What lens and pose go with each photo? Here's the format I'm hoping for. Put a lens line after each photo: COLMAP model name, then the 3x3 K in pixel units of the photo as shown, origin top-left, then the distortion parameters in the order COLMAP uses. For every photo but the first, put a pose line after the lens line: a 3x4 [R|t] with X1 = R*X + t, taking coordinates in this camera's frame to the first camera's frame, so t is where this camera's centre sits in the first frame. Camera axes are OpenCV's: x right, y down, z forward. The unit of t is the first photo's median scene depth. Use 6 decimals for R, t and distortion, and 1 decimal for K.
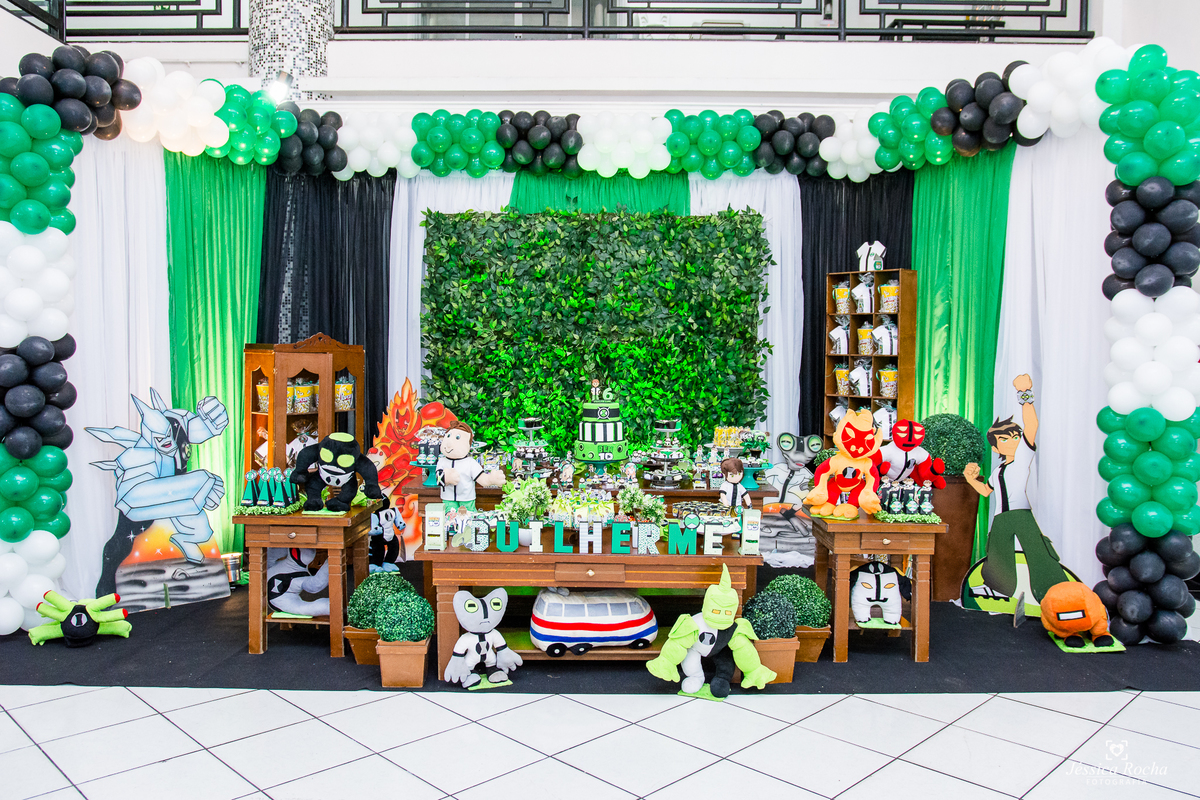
lens RADIAL K [[959.9, 0, 591.7], [0, 959.9, 402.3], [0, 0, 1]] dist [-0.073994, 0.003093]
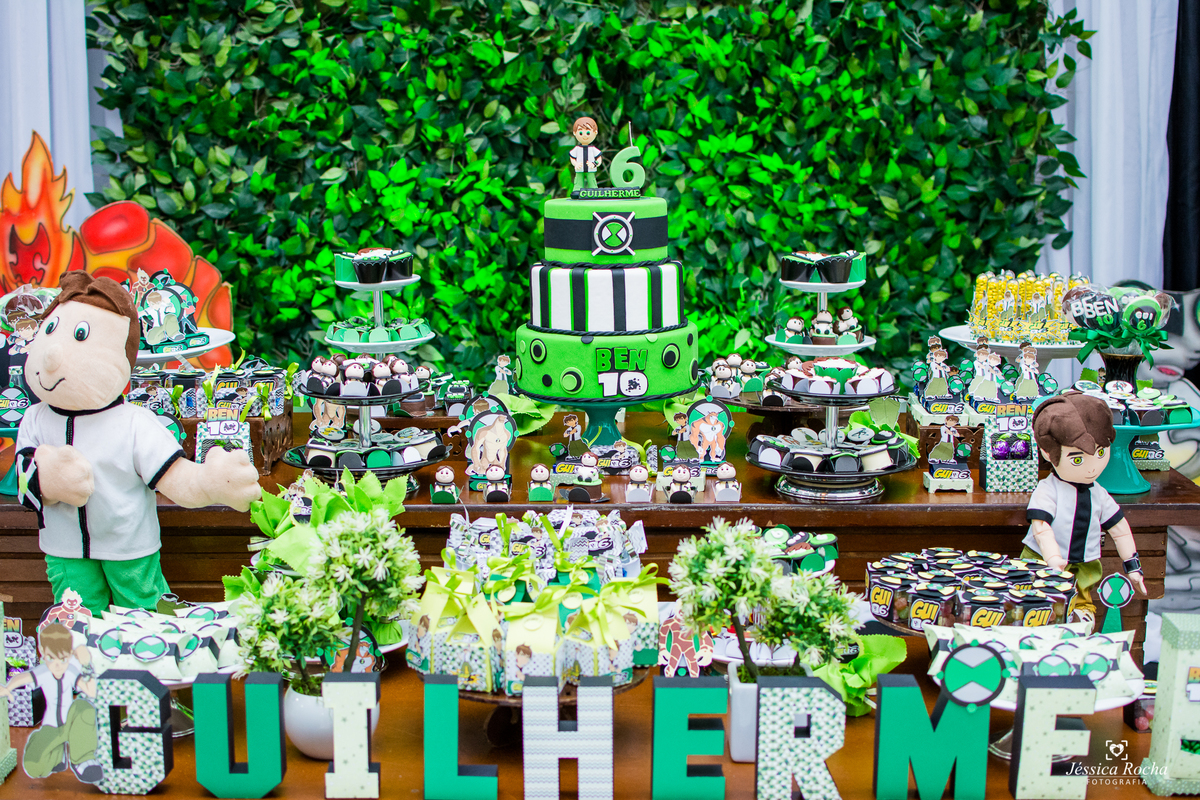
lens RADIAL K [[1850.0, 0, 596.4], [0, 1850.0, 401.6], [0, 0, 1]] dist [-0.162974, 0.038976]
pose [[0.999934, -0.010513, 0.004570, 0.003115], [0.009939, 0.993729, 0.111377, -0.000443], [-0.005713, -0.111324, 0.993768, 0.334807]]
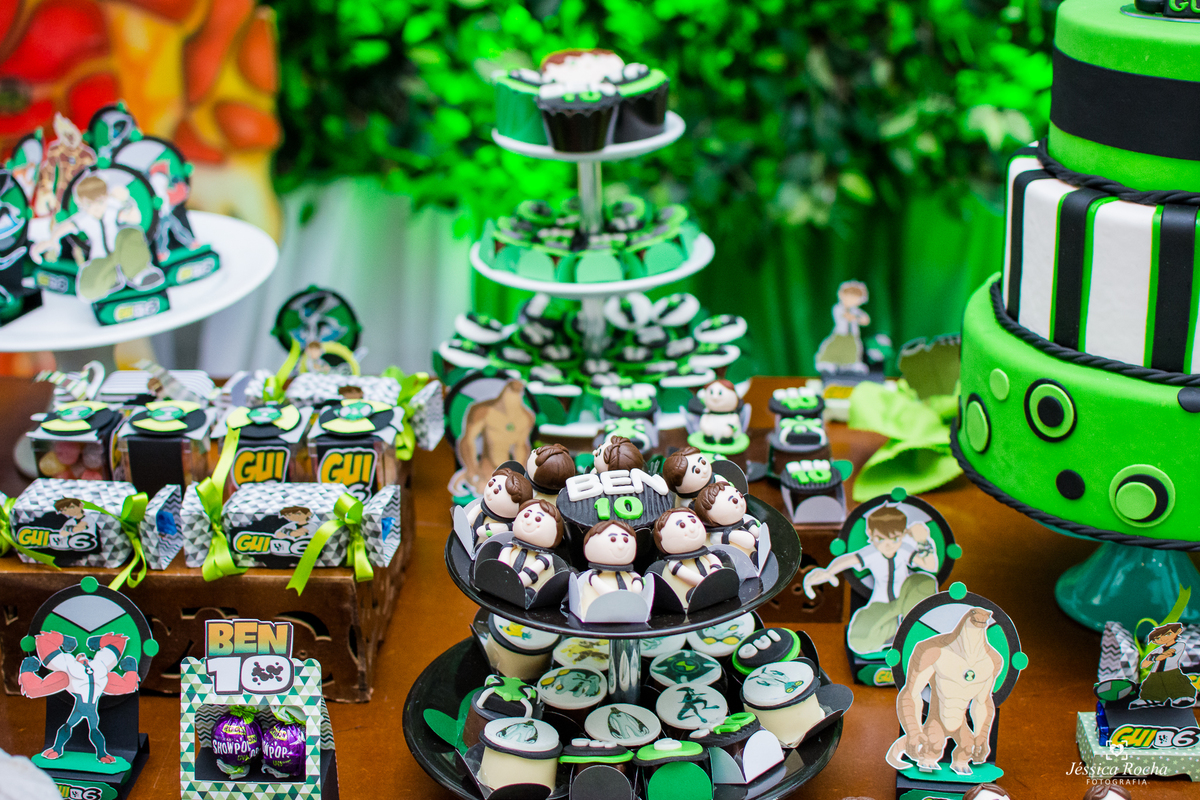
lens RADIAL K [[1886.7, 0, 600.0], [0, 1886.7, 400.0], [0, 0, 1]] dist [-0.168431, 0.011875]
pose [[0.999532, -0.003328, -0.030411, -0.043699], [0.013008, 0.945957, 0.324030, -0.020678], [0.027689, -0.324274, 0.945558, 0.598846]]
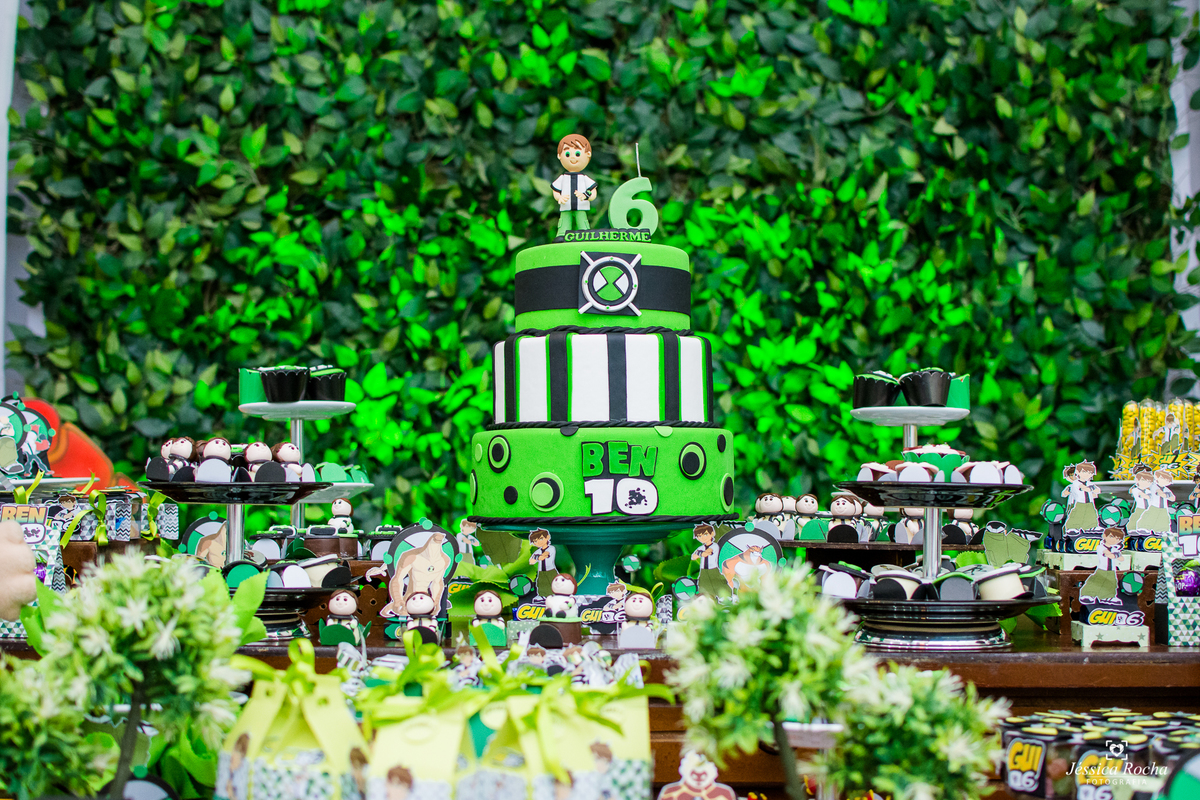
lens RADIAL K [[1909.2, 0, 618.9], [0, 1909.2, 395.6], [0, 0, 1]] dist [-0.174834, 0.050353]
pose [[0.999883, -0.001536, -0.015232, 0.015263], [-0.000252, 0.993170, -0.116677, 0.061263], [0.015307, 0.116668, 0.993053, 0.459467]]
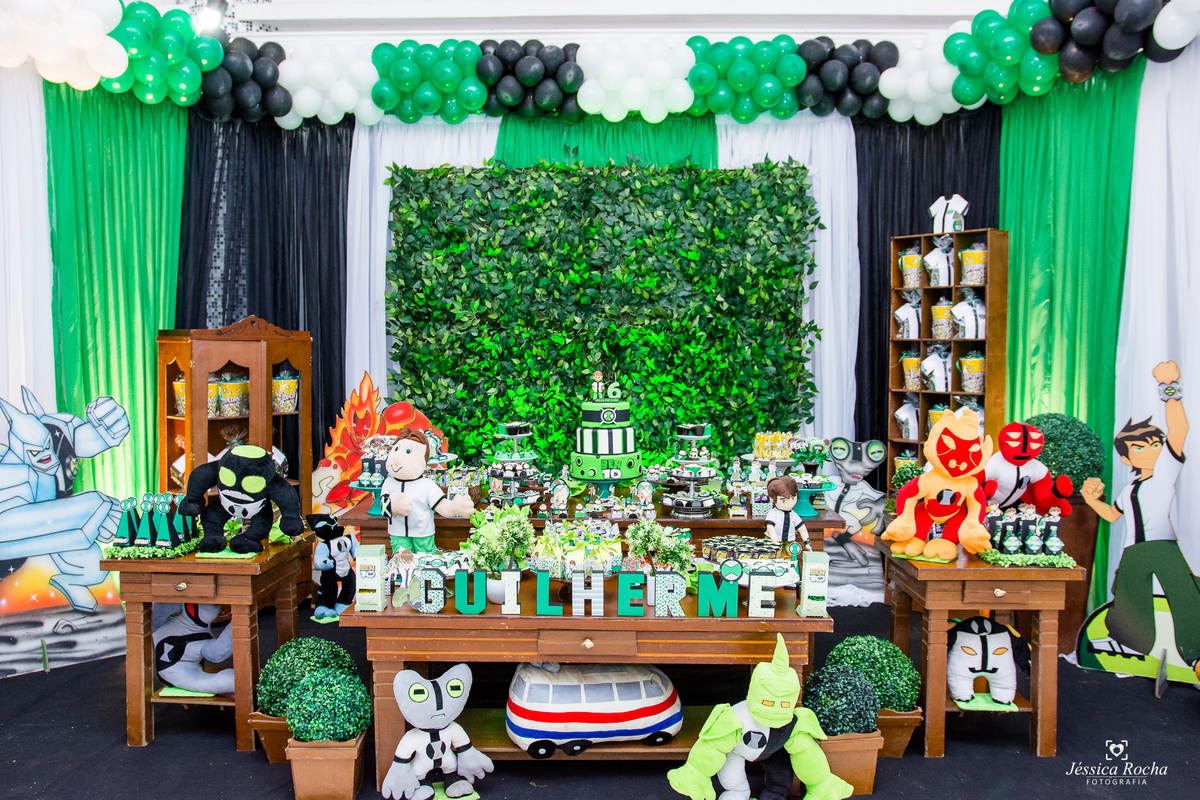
lens RADIAL K [[990.6, 0, 595.5], [0, 990.6, 406.3], [0, 0, 1]] dist [-0.078420, 0.047495]
pose [[0.999904, -0.005801, -0.012612, 0.009083], [0.005889, 0.999959, 0.006935, -0.001309], [0.012571, -0.007009, 0.999896, 0.171677]]
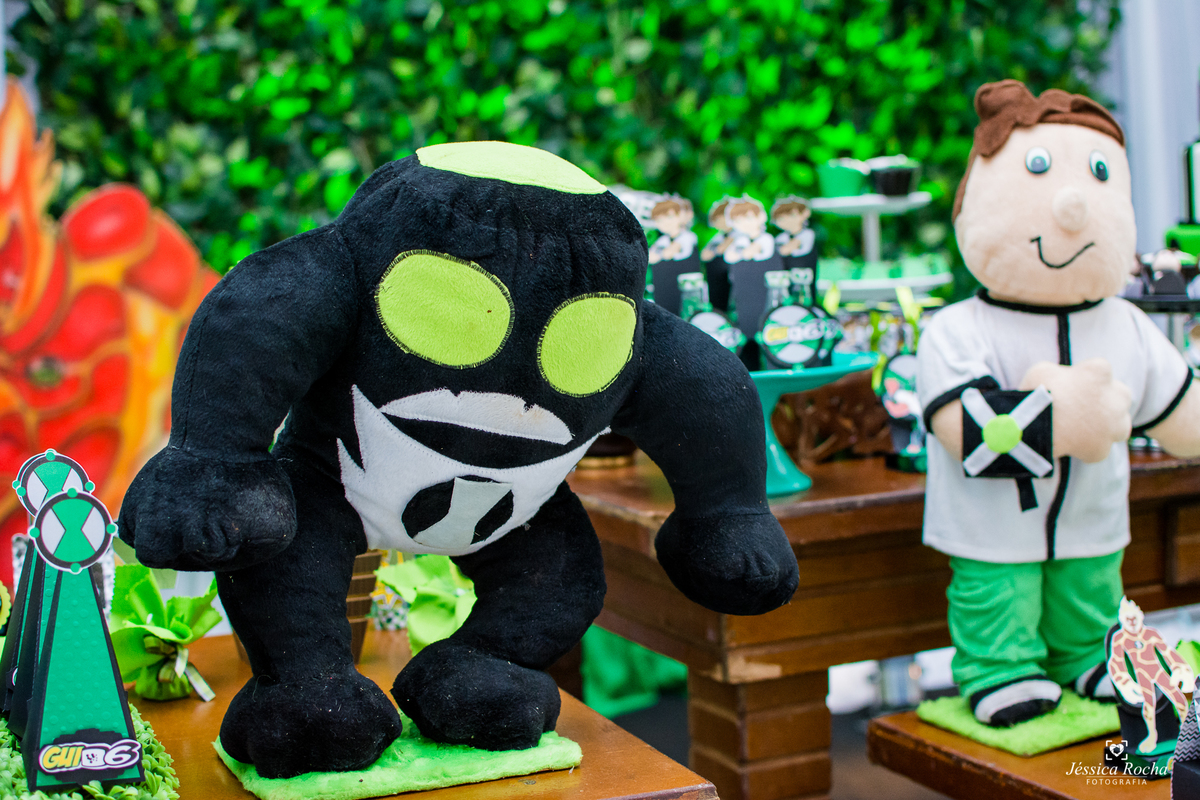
lens RADIAL K [[1850.0, 0, 596.4], [0, 1850.0, 401.6], [0, 0, 1]] dist [-0.162974, 0.038976]
pose [[0.911584, -0.079125, 0.403428, -0.241497], [0.064736, 0.996689, 0.049206, 0.038342], [-0.405986, -0.018739, 0.913687, 0.522207]]
